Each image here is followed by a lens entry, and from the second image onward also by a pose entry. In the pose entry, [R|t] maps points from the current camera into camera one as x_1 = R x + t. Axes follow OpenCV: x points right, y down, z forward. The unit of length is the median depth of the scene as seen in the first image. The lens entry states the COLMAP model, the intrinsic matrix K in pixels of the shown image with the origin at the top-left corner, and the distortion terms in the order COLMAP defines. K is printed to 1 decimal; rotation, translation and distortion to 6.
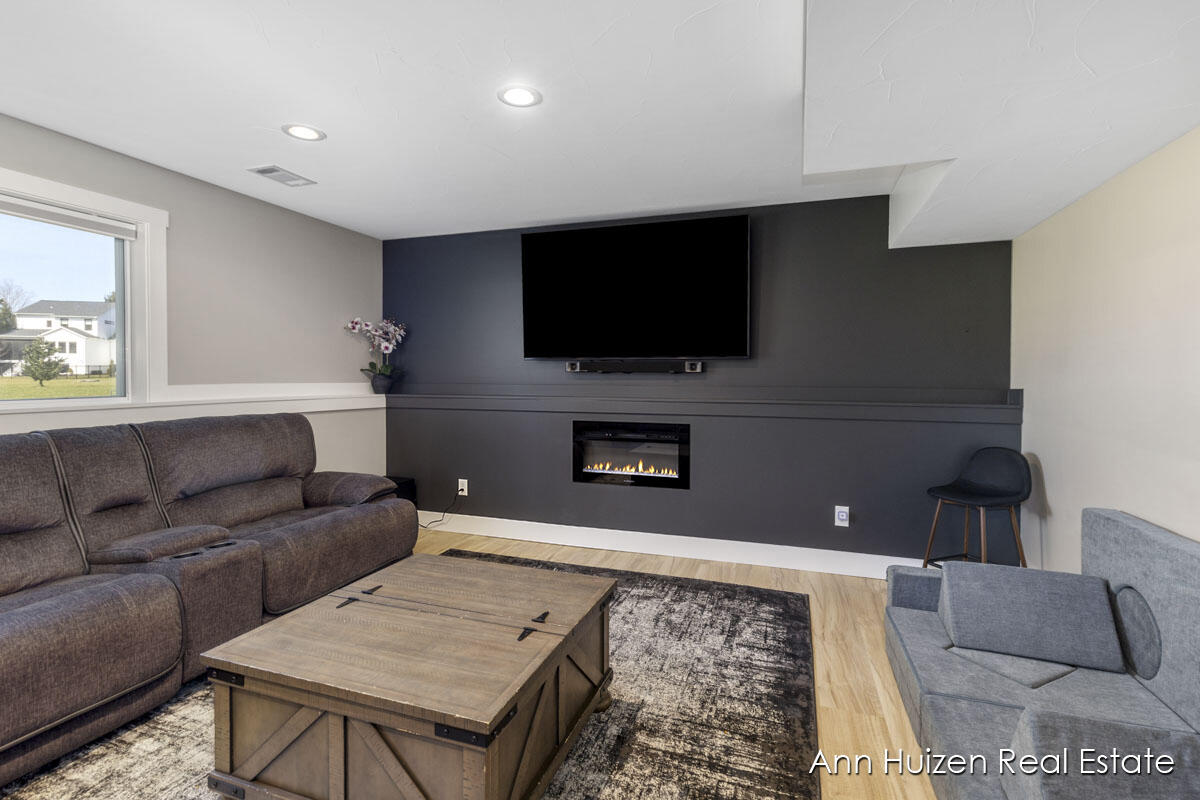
lens RADIAL K [[547.9, 0, 602.6], [0, 547.9, 383.4], [0, 0, 1]] dist [-0.001632, 0.000005]
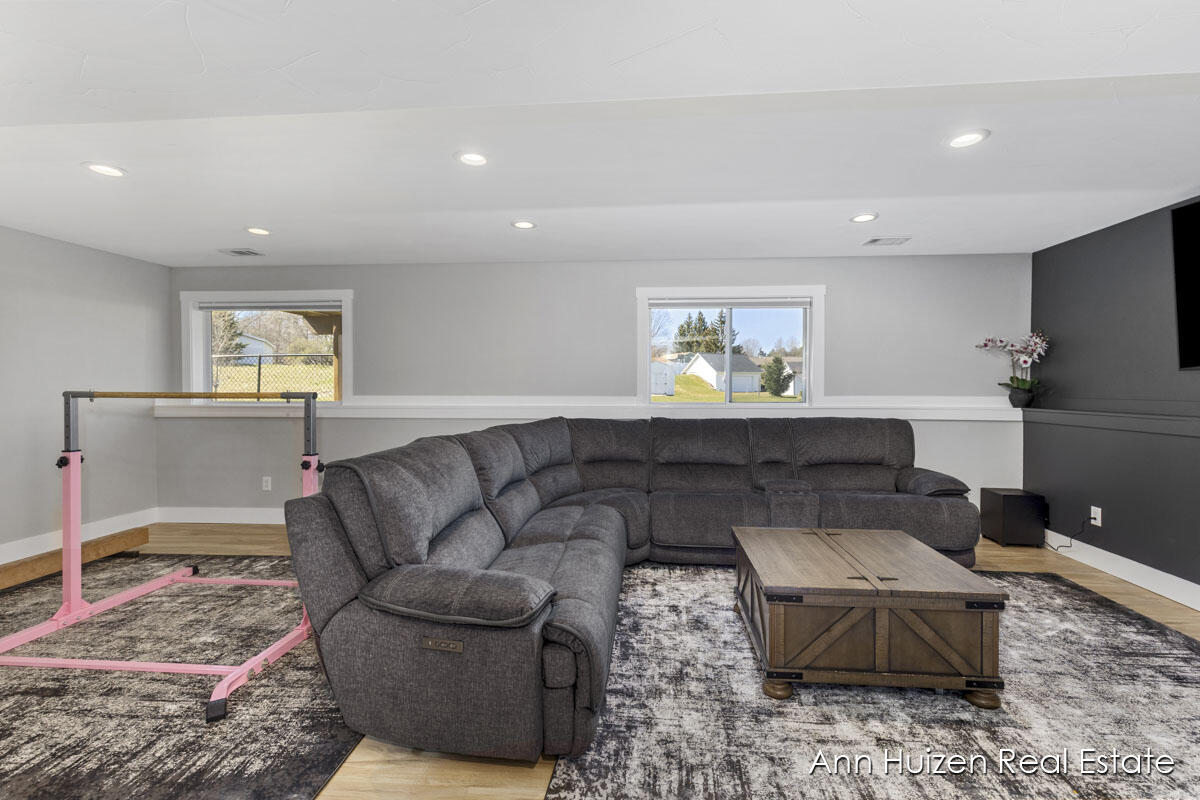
lens RADIAL K [[547.9, 0, 602.6], [0, 547.9, 383.4], [0, 0, 1]] dist [-0.001632, 0.000005]
pose [[0.237396, -0.006007, -0.971395, 0.416280], [-0.011018, 0.999900, -0.008876, -0.008365], [0.971351, 0.012810, 0.237306, 0.010519]]
